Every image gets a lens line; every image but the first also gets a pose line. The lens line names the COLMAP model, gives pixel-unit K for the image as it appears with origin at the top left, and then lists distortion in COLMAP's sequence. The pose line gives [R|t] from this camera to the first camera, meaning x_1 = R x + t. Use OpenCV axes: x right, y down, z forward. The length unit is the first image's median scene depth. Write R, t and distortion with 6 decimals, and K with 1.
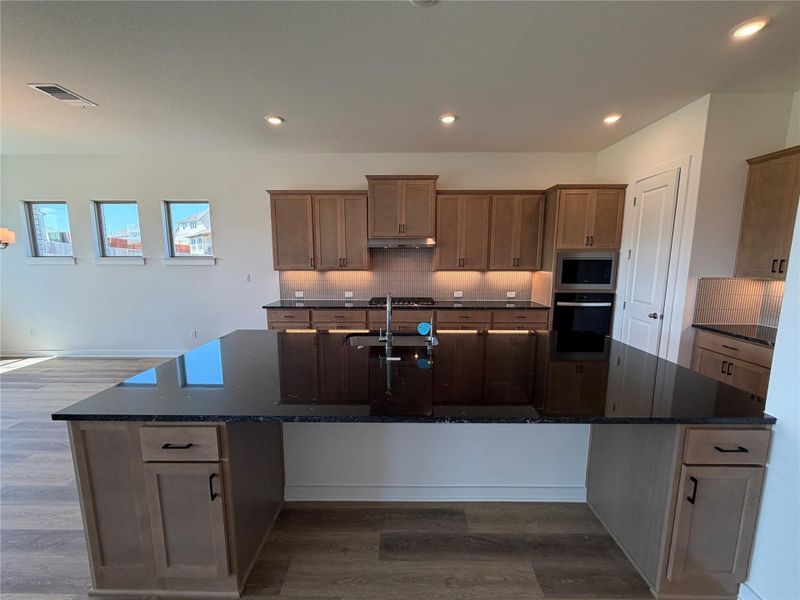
lens RADIAL K [[321.3, 0, 395.8], [0, 321.3, 299.3], [0, 0, 1]] dist [0.001235, -0.000112]
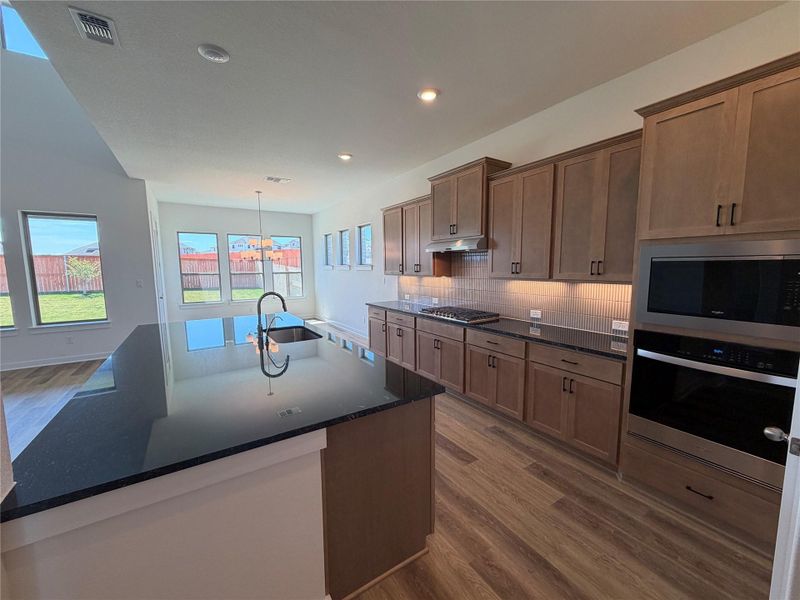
lens RADIAL K [[321.3, 0, 396.7], [0, 321.3, 296.2], [0, 0, 1]] dist [0.001235, -0.000112]
pose [[0.544179, 0.072610, -0.835821, 0.675051], [-0.104072, 0.994395, 0.018628, -0.039383], [0.832489, 0.076849, 0.548686, 0.403178]]
